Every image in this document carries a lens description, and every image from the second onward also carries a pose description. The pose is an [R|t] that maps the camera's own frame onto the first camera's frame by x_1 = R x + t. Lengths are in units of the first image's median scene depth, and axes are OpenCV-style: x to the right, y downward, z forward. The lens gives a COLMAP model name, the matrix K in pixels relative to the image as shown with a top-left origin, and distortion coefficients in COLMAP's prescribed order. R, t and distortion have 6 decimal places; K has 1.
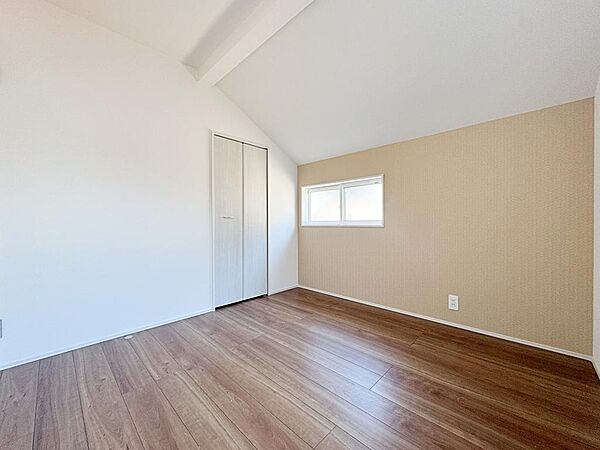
lens RADIAL K [[240.9, 0, 299.0], [0, 240.9, 225.8], [0, 0, 1]] dist [-0.007009, 0.001590]
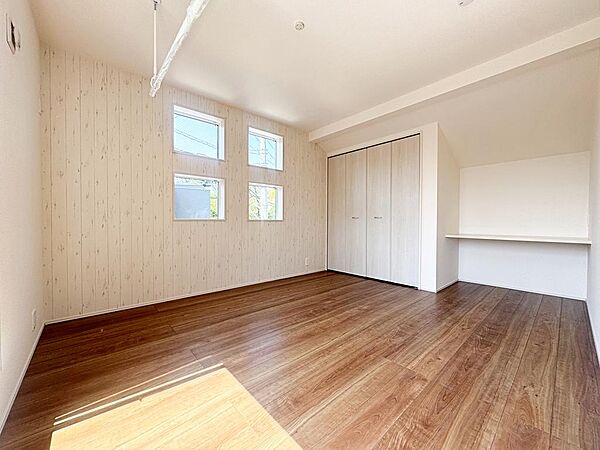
lens RADIAL K [[240.9, 0, 298.7], [0, 240.9, 226.9], [0, 0, 1]] dist [-0.007009, 0.001590]
pose [[0.088310, -0.026632, 0.995737, -1.350019], [-0.008147, 0.999590, 0.027458, -0.077602], [-0.996060, -0.010537, 0.088057, 0.985066]]
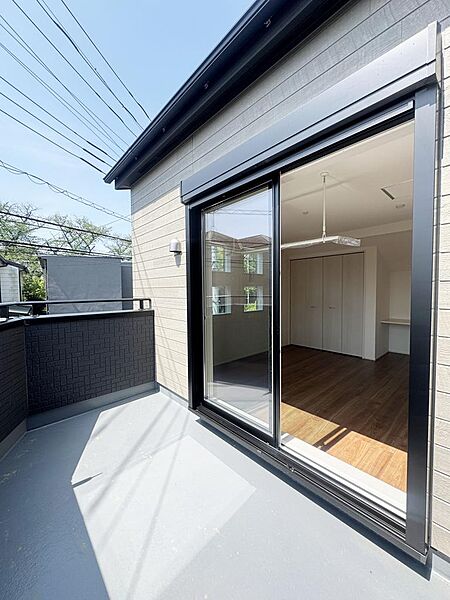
lens RADIAL K [[240.9, 0, 224.8], [0, 240.9, 301.4], [0, 0, 1]] dist [-0.007009, 0.001590]
pose [[0.070592, -0.054051, 0.996040, -2.171258], [0.000683, 0.998533, 0.054138, -0.330844], [-0.997505, -0.003141, 0.070526, 1.551378]]
